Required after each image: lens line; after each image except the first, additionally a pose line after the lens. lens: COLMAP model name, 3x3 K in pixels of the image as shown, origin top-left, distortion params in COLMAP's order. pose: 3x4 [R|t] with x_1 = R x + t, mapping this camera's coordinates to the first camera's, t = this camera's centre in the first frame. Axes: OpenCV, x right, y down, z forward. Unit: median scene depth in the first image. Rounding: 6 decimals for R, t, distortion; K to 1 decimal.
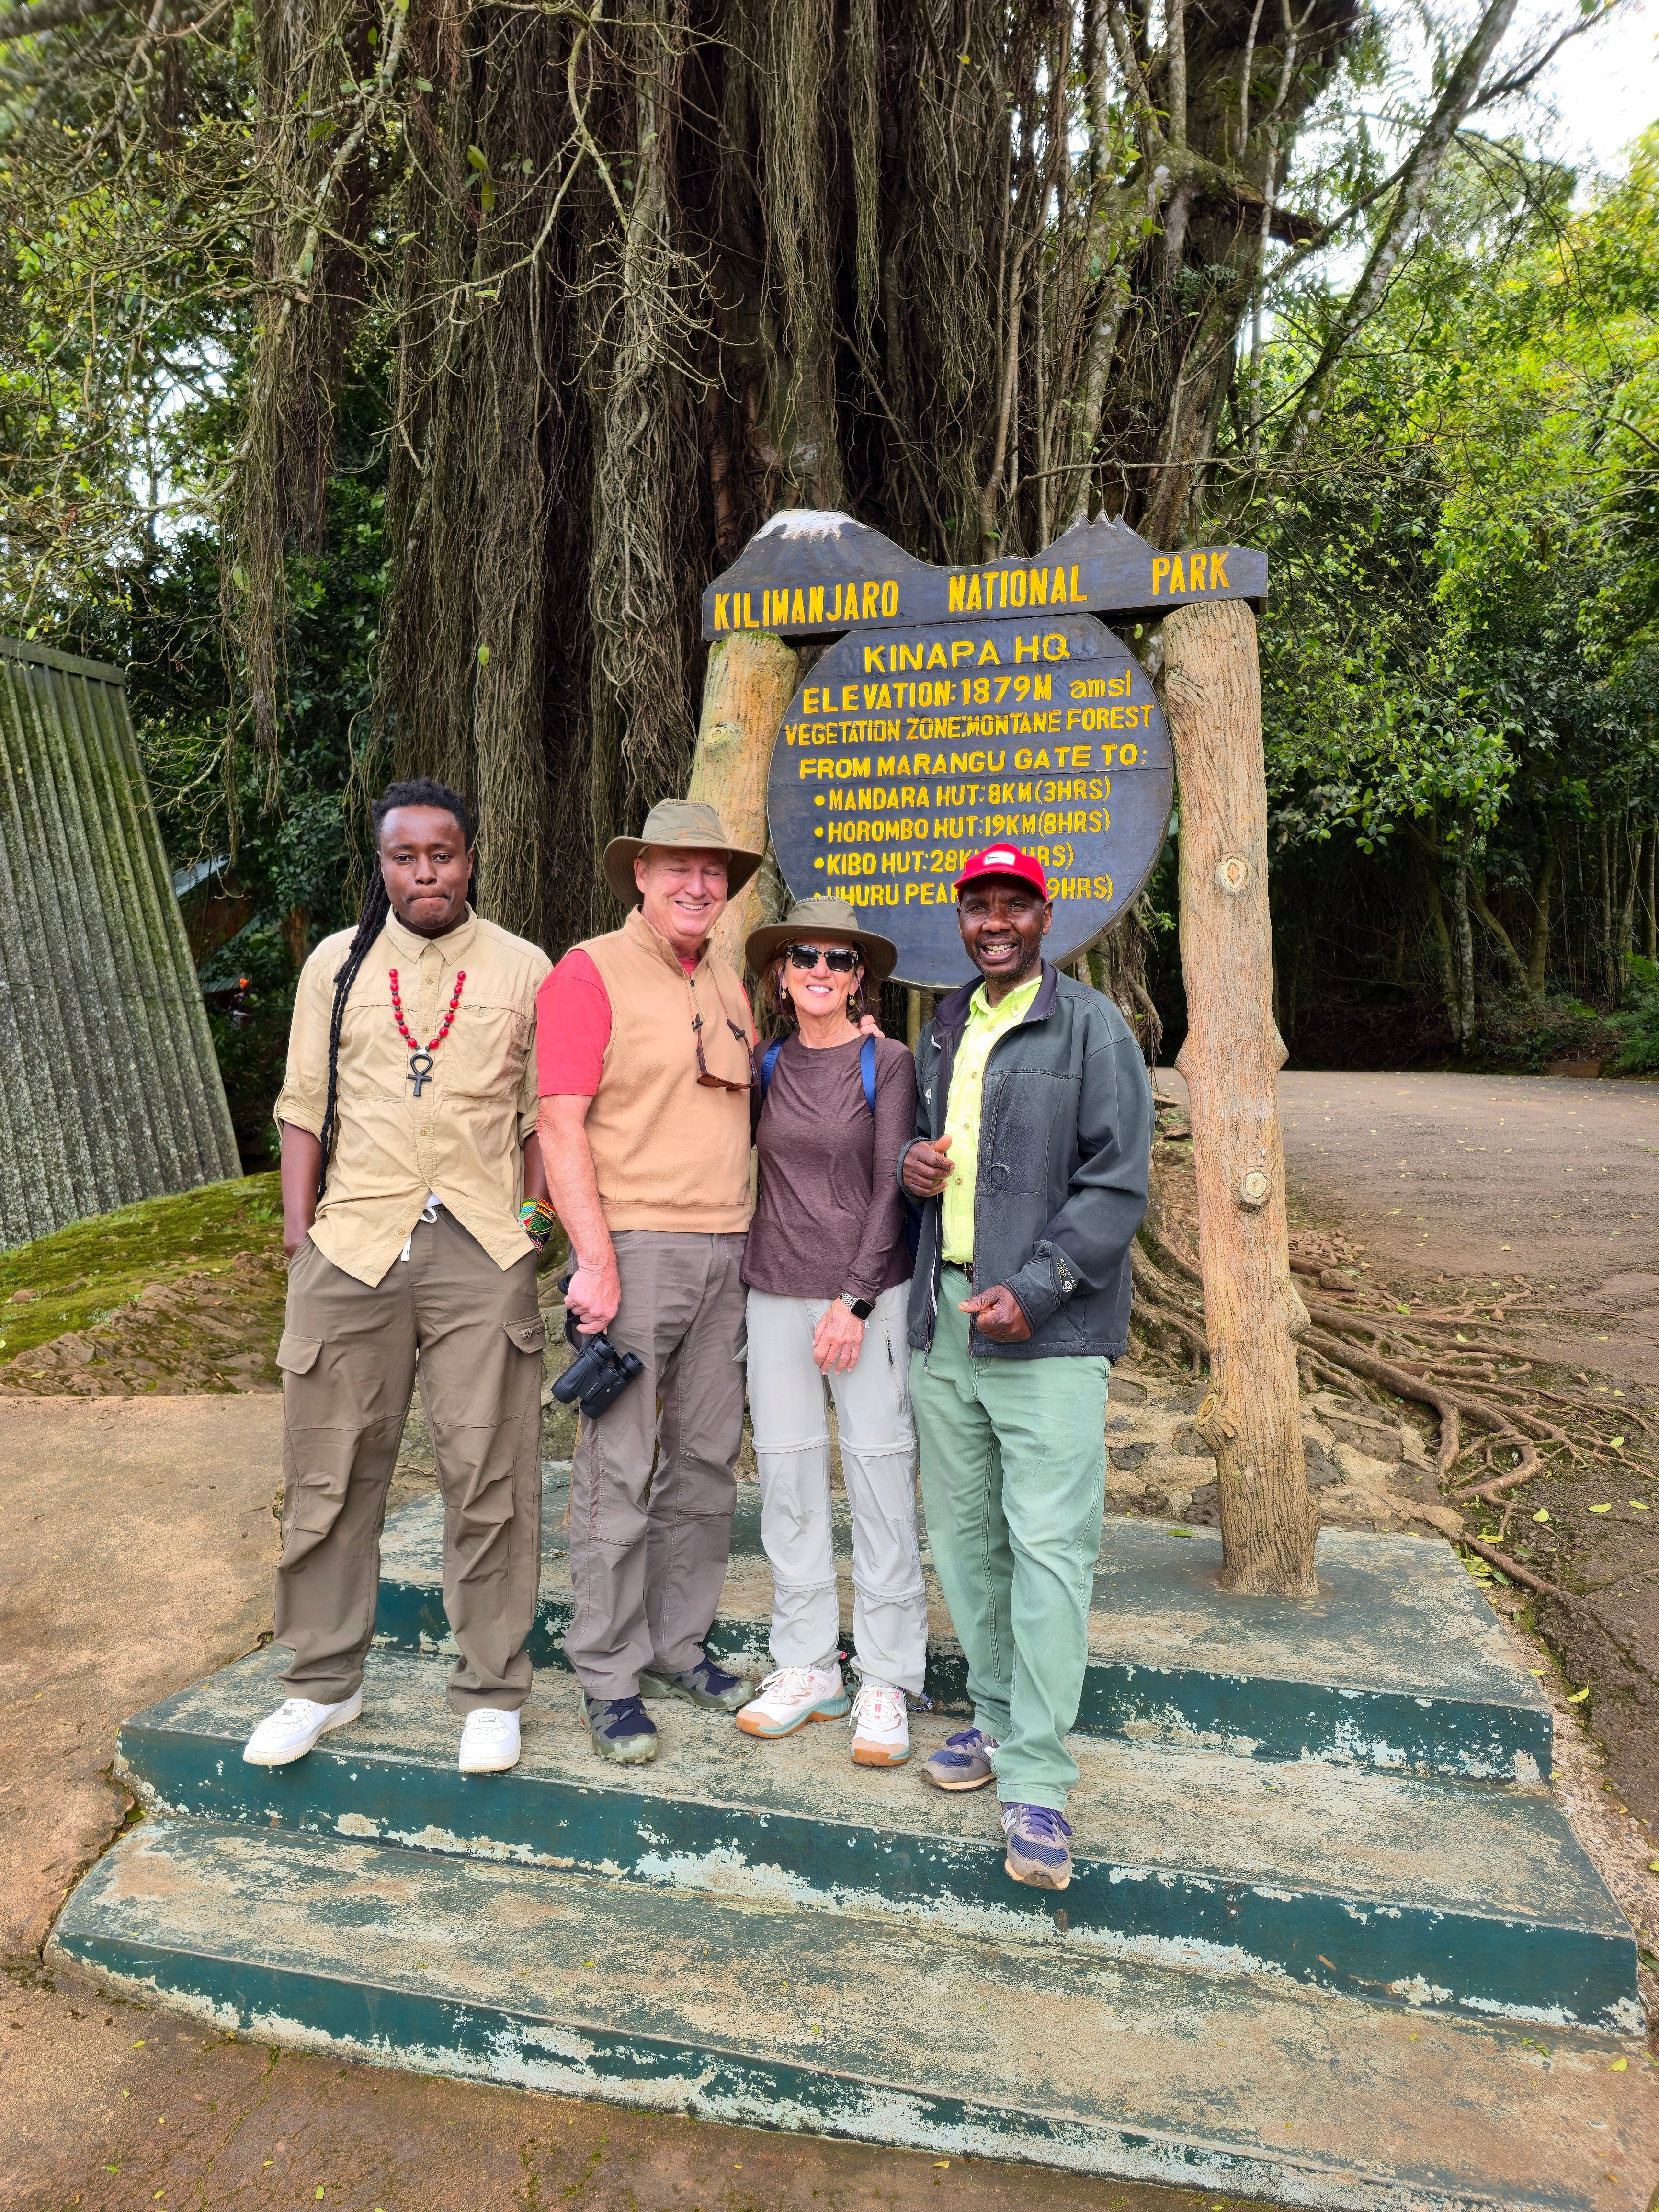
lens RADIAL K [[1451.6, 0, 836.8], [0, 1451.6, 1131.5], [0, 0, 1]] dist [0.085938, -0.090853]
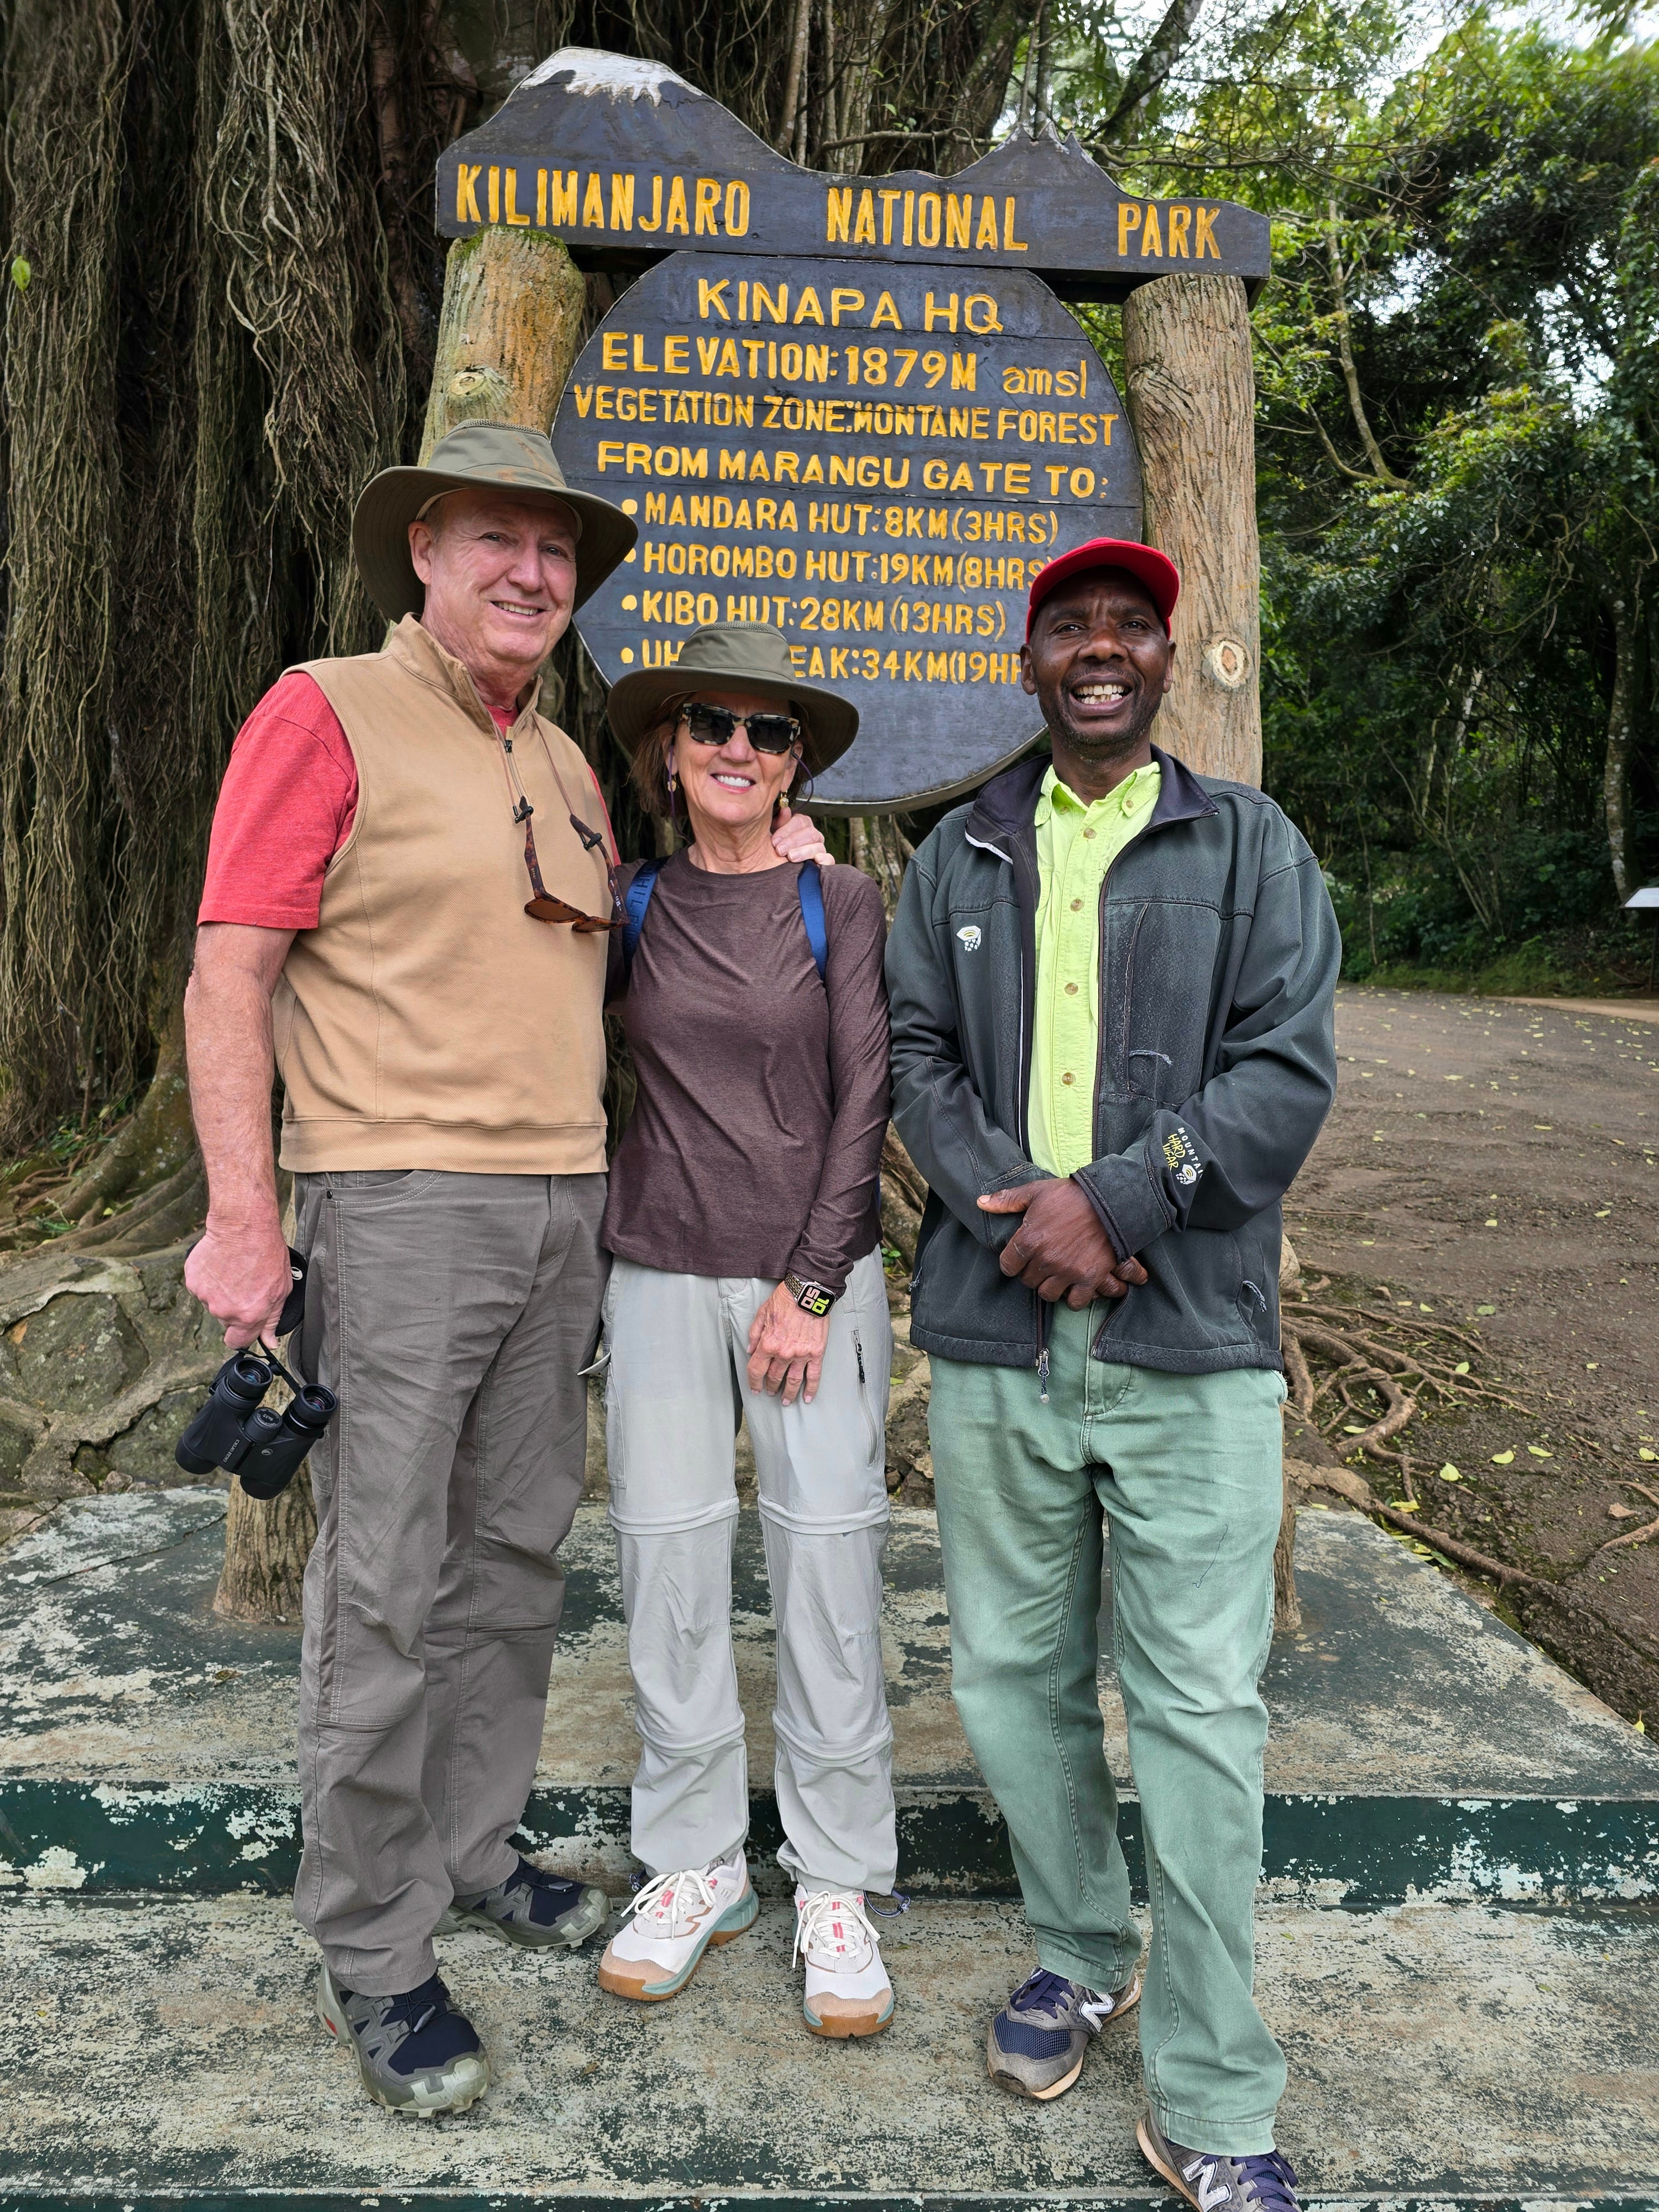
lens RADIAL K [[1520.5, 0, 871.8], [0, 1520.5, 1103.9], [0, 0, 1]] dist [0.050987, -0.043509]
pose [[0.956489, -0.002287, 0.291758, -0.113034], [-0.015230, 0.998215, 0.057755, 0.001323], [-0.291369, -0.059686, 0.954747, 0.295834]]
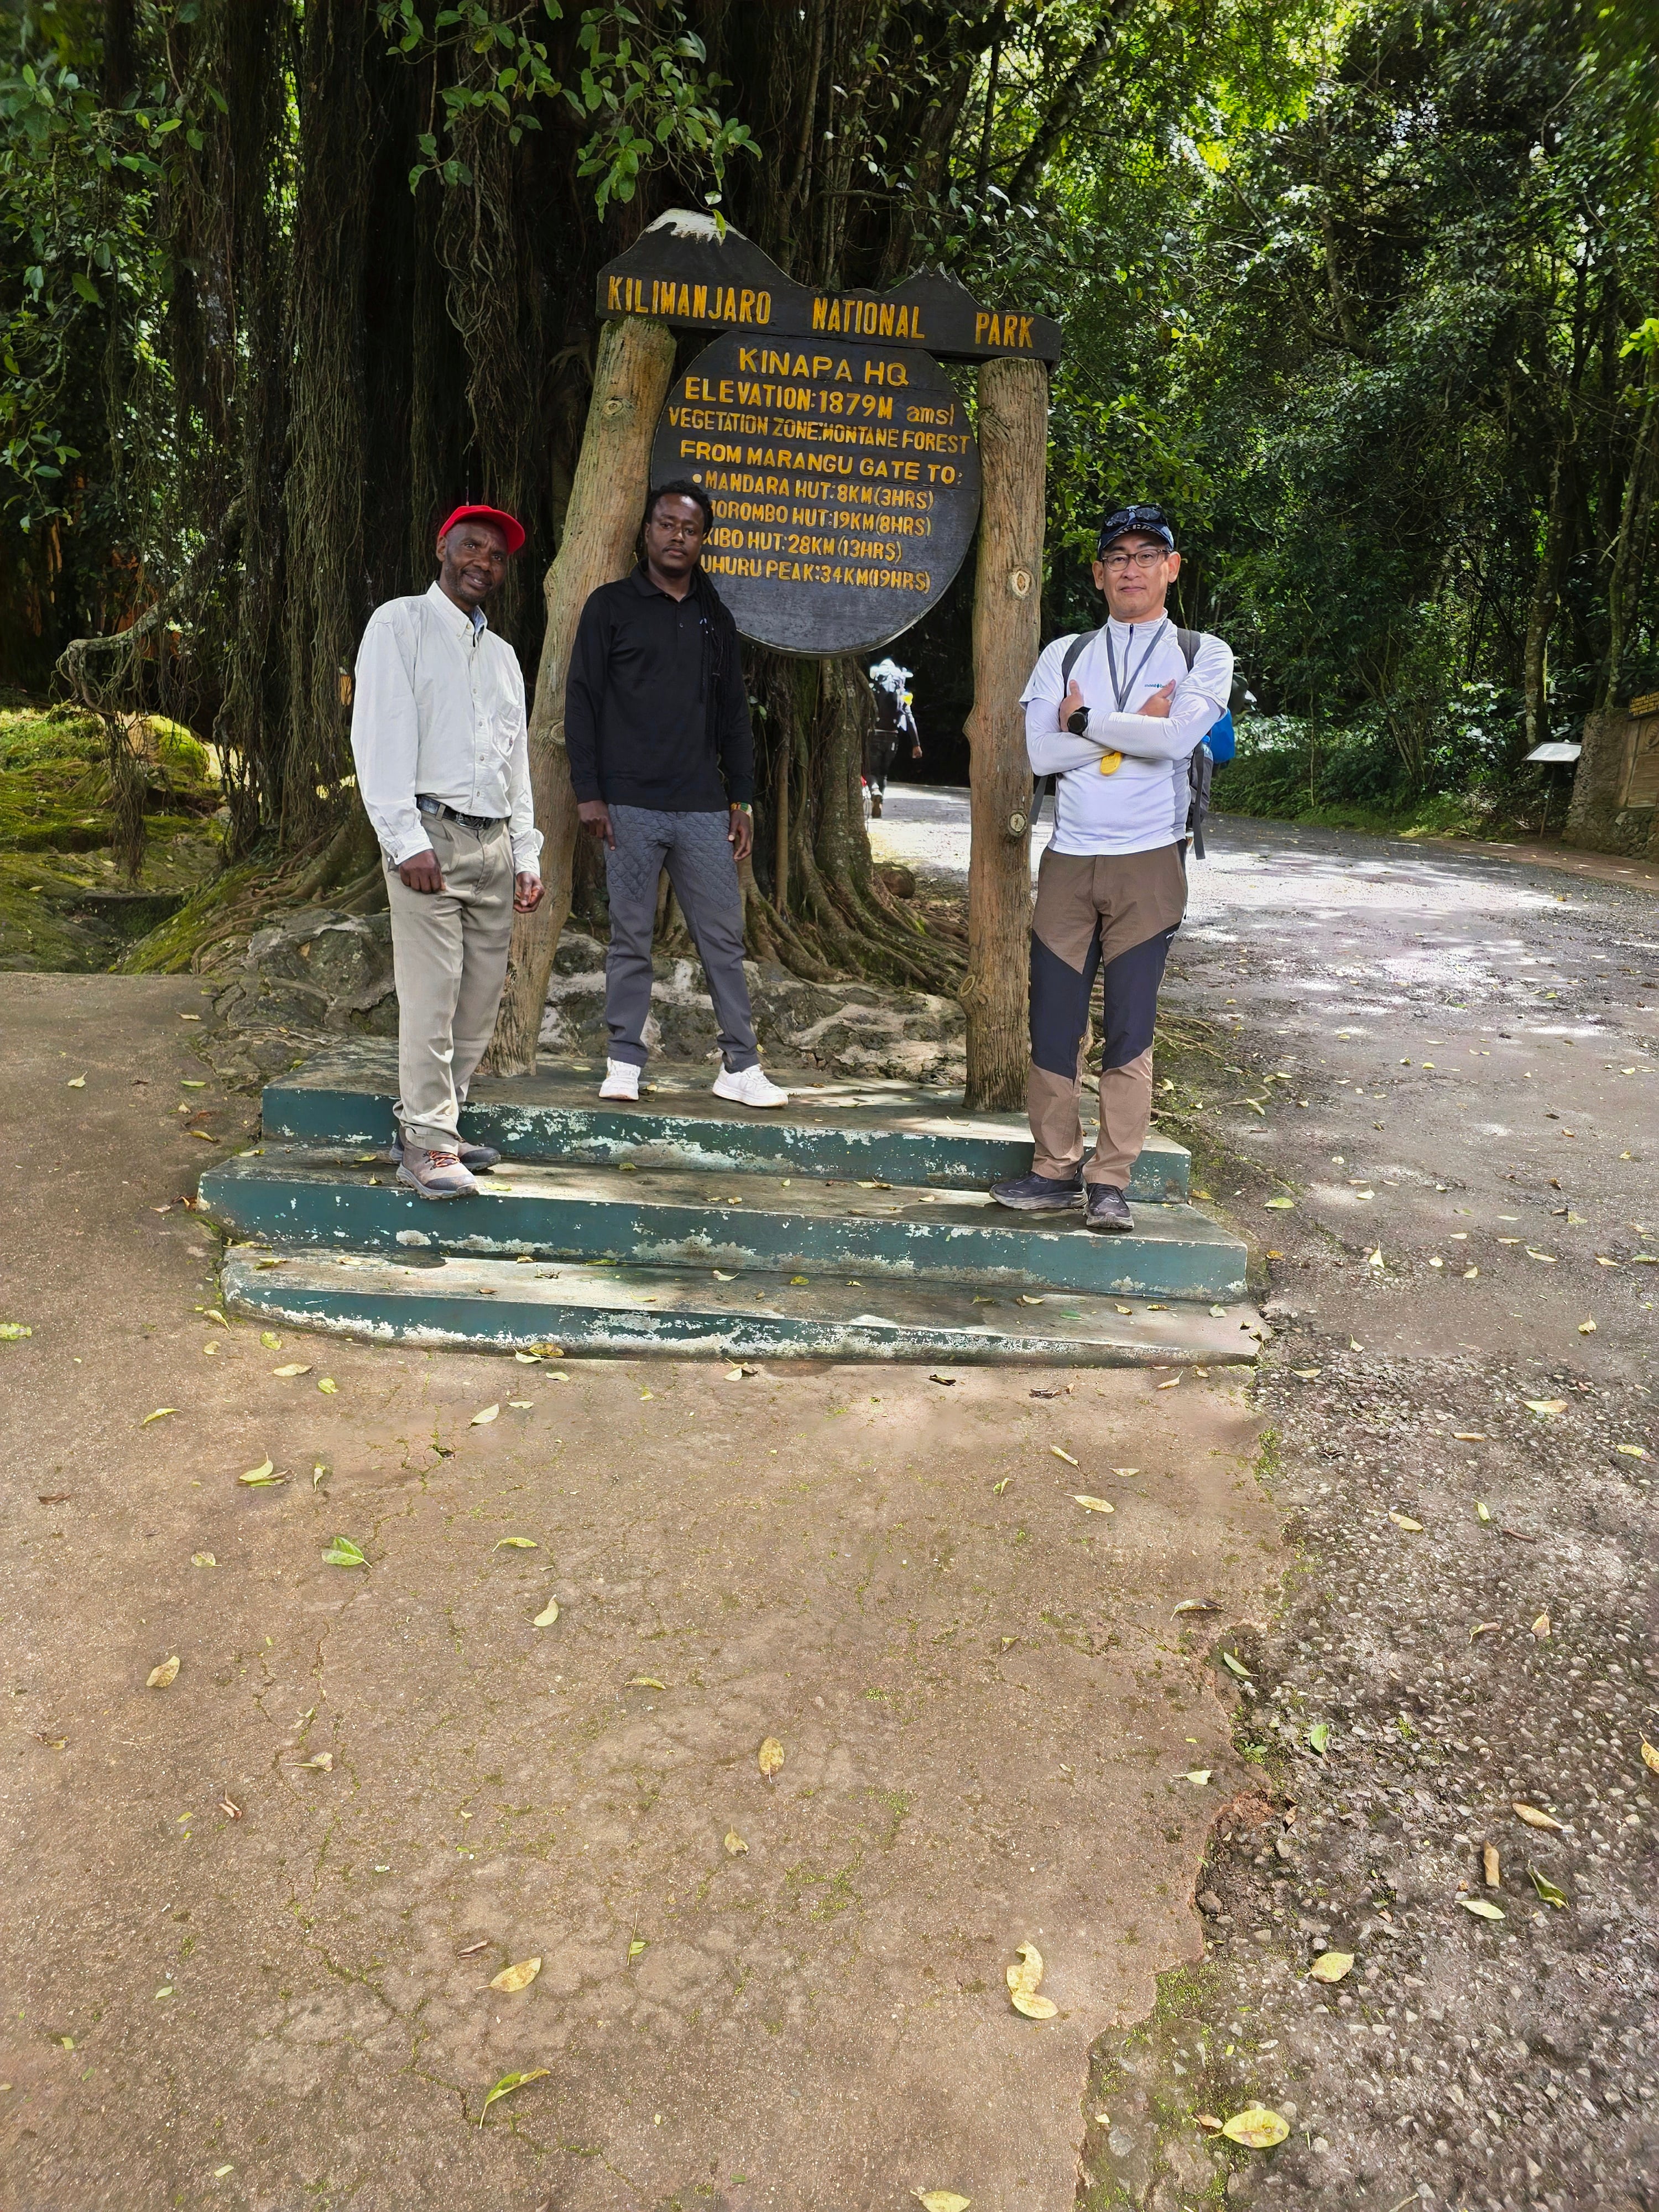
lens RADIAL K [[1459.6, 0, 829.5], [0, 1459.6, 1106.0], [0, 0, 1]] dist [0.030579, -0.000734]
pose [[0.958252, 0.009287, 0.285772, -0.255163], [-0.062864, 0.981859, 0.178887, 0.059249], [-0.278927, -0.189384, 0.941453, -0.275939]]
